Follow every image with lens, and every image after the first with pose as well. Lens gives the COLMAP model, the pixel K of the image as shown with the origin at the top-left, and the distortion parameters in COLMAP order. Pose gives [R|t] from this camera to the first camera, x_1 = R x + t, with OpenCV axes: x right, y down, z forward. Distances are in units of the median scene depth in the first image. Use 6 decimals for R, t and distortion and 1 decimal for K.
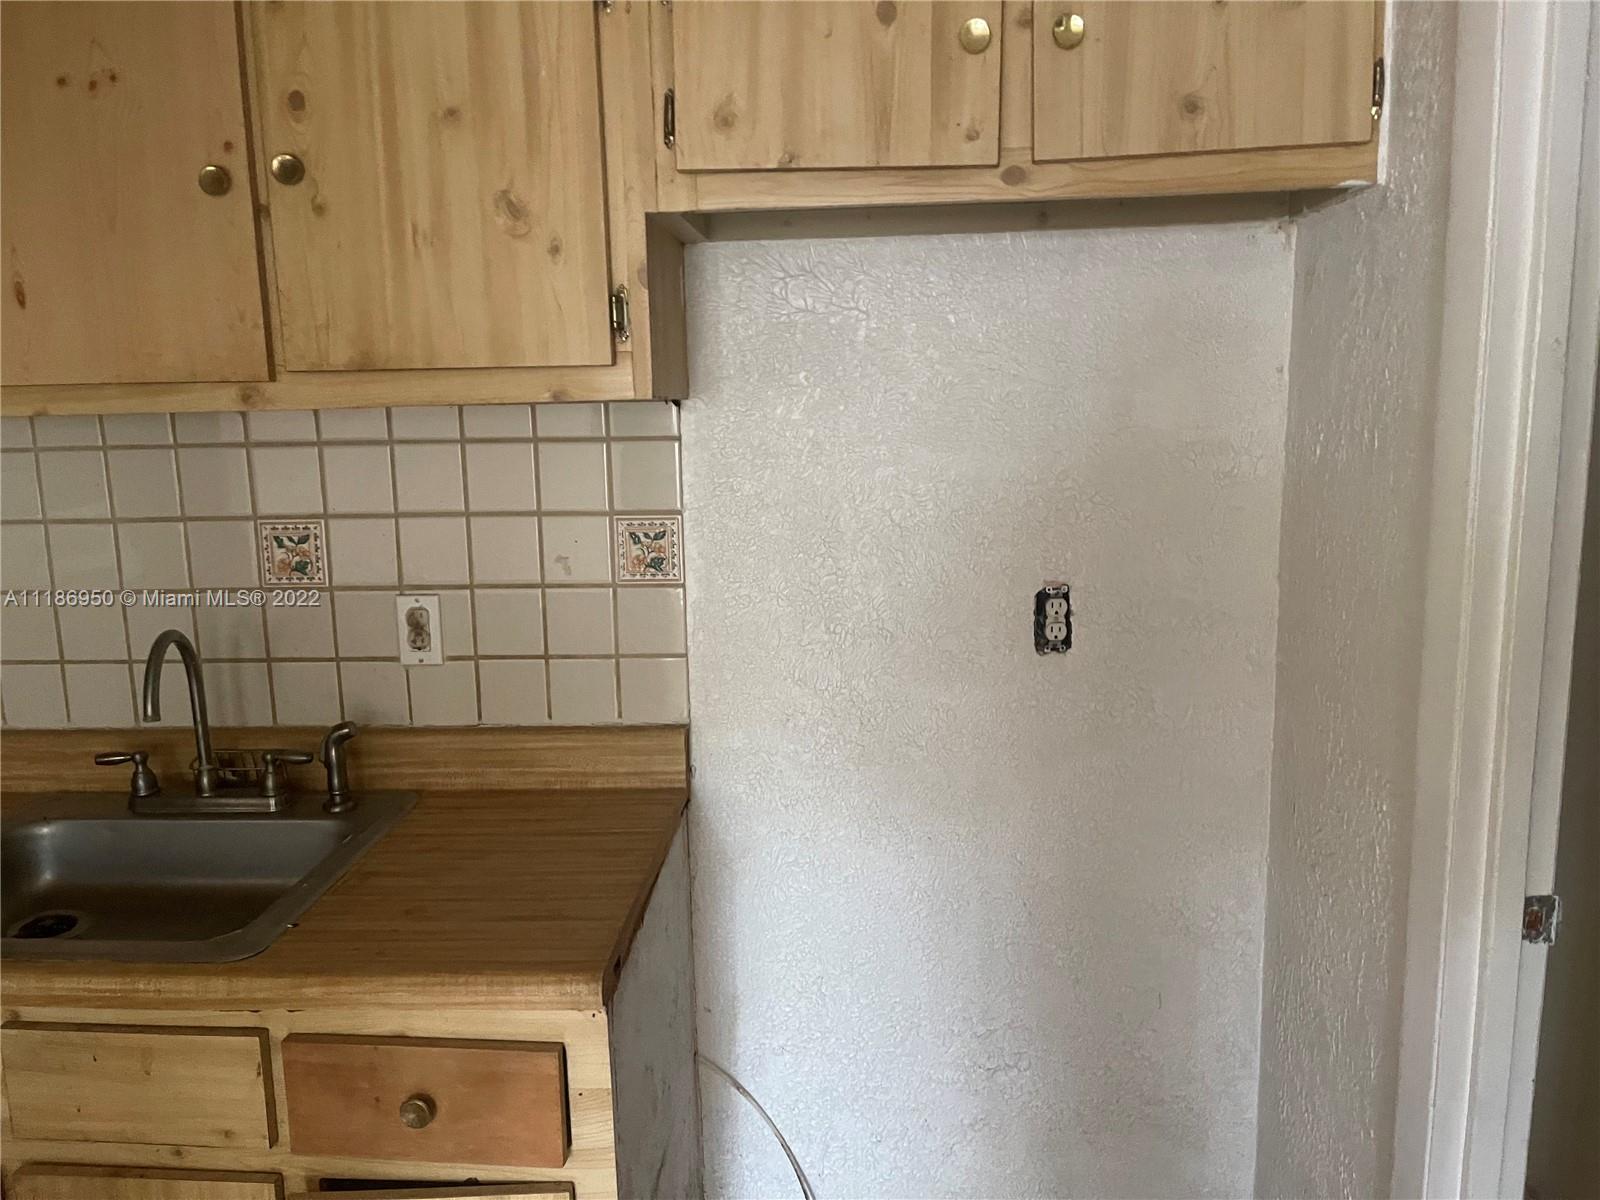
lens RADIAL K [[1195.7, 0, 802.2], [0, 1195.7, 611.7], [0, 0, 1]] dist [0.061500, -0.094125]
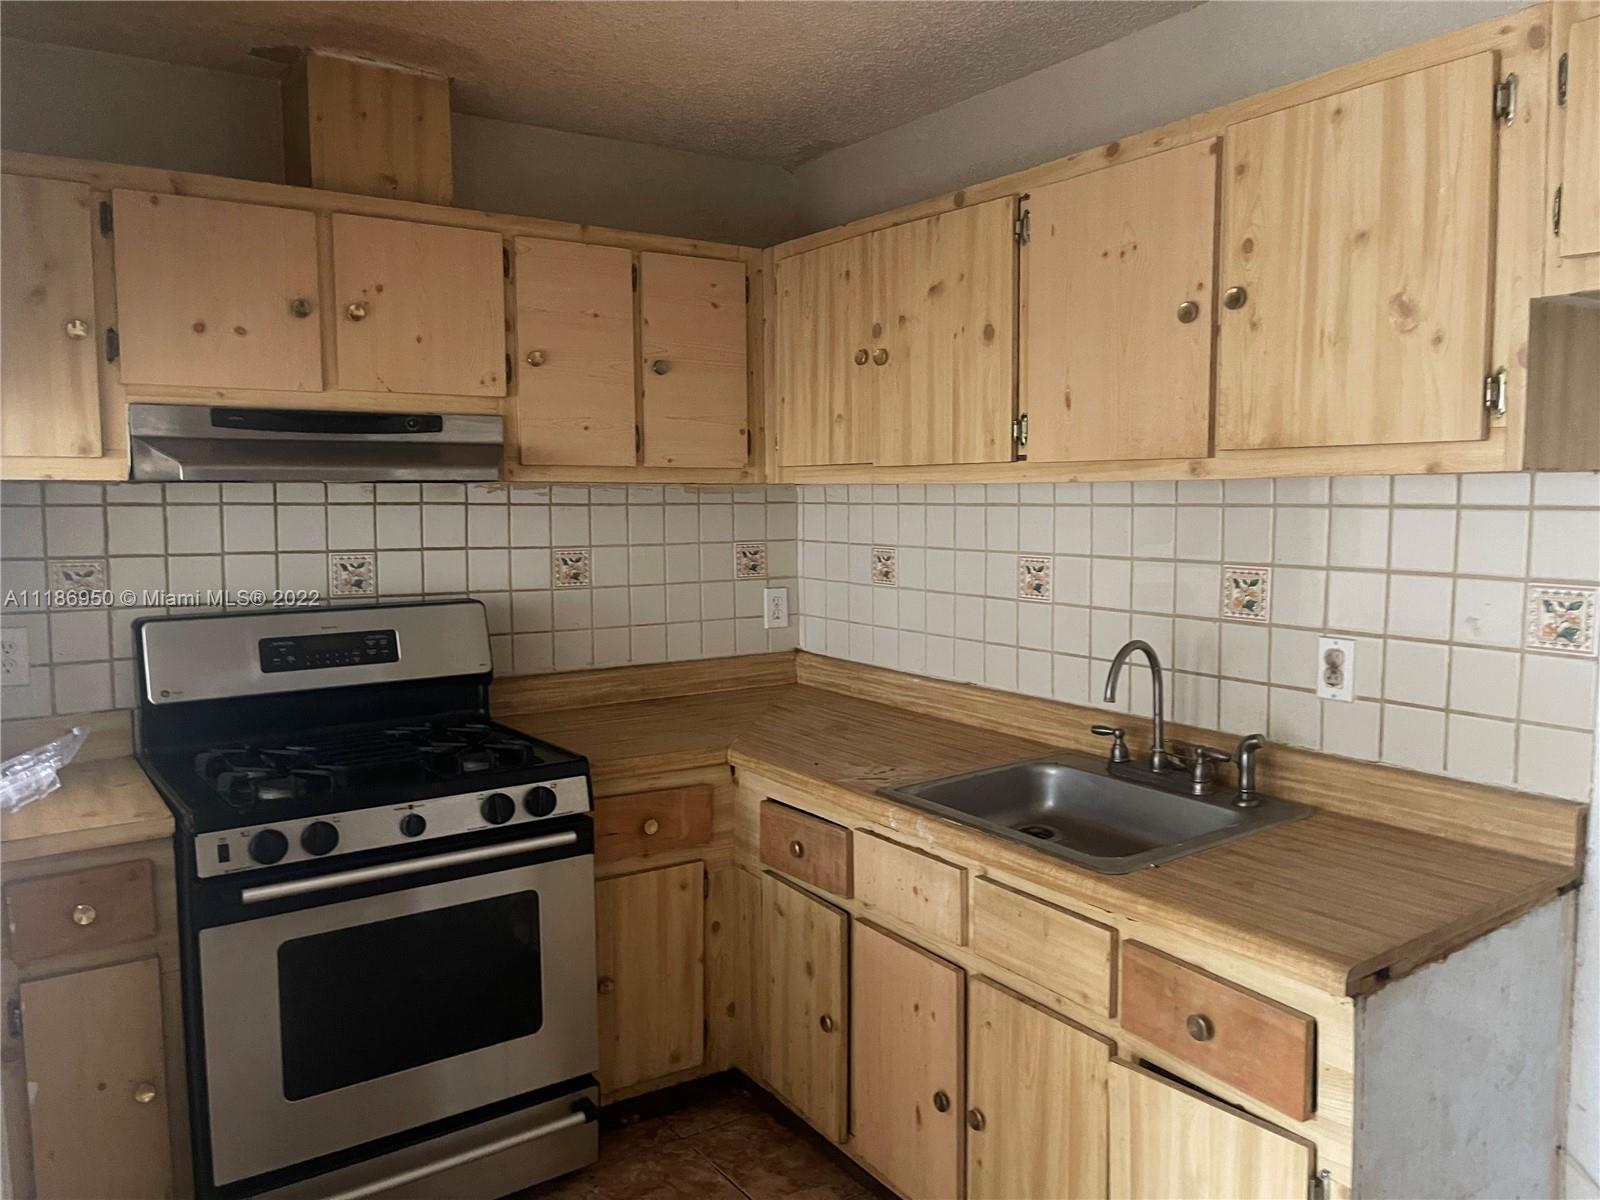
lens RADIAL K [[1195.7, 0, 802.2], [0, 1195.7, 611.7], [0, 0, 1]] dist [0.061500, -0.094125]
pose [[0.600015, 0.096797, -0.794111, 0.314112], [-0.135996, 0.990546, 0.017985, 0.010540], [0.788344, 0.097205, 0.607507, -0.115552]]
